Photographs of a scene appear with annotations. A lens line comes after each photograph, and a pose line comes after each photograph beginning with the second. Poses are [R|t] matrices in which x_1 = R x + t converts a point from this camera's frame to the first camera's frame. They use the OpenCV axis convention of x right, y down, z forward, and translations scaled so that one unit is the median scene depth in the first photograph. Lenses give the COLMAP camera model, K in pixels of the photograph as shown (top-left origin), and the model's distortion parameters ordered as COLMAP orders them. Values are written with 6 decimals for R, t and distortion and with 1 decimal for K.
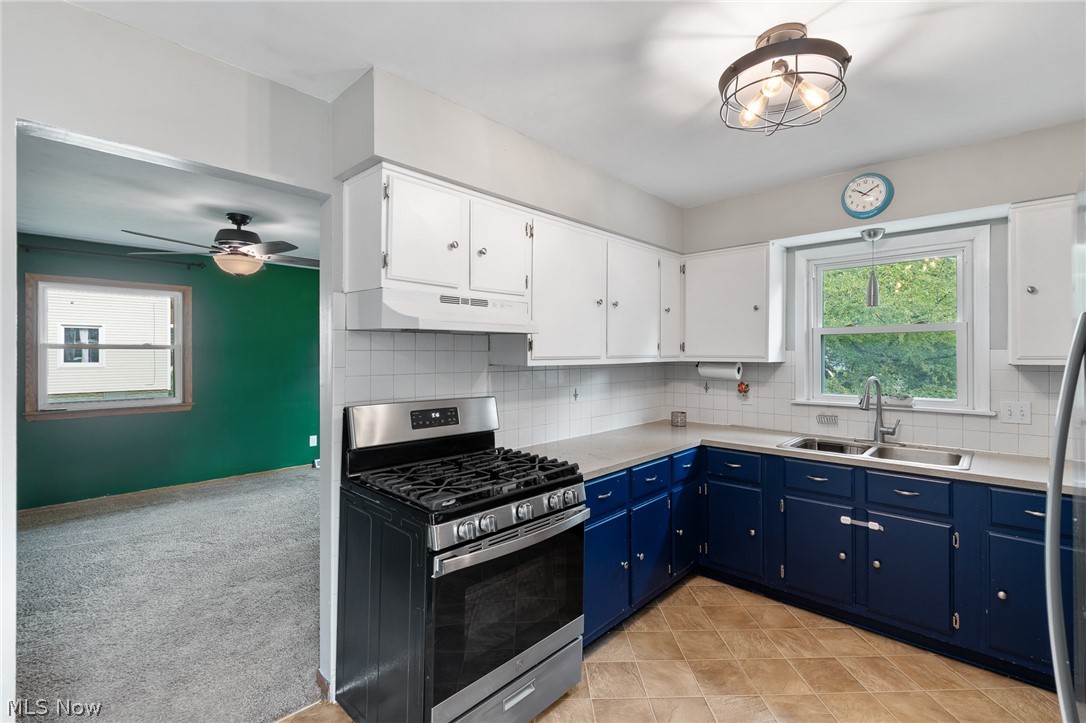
lens RADIAL K [[483.7, 0, 545.2], [0, 483.7, 352.4], [0, 0, 1]] dist [0.001537, -0.001324]
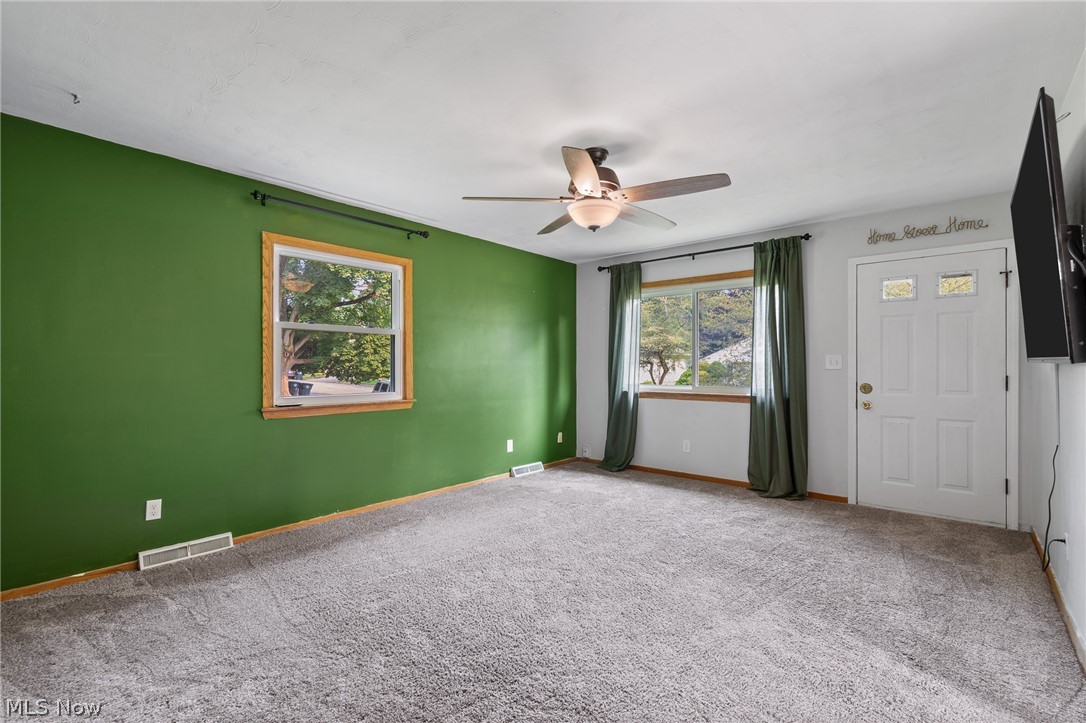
lens RADIAL K [[483.7, 0, 548.4], [0, 483.7, 363.8], [0, 0, 1]] dist [0.001537, -0.001324]
pose [[0.998933, -0.003225, 0.046061, -0.634721], [0.003409, 0.999986, -0.003929, 0.055830], [-0.046048, 0.004082, 0.998931, 0.186758]]
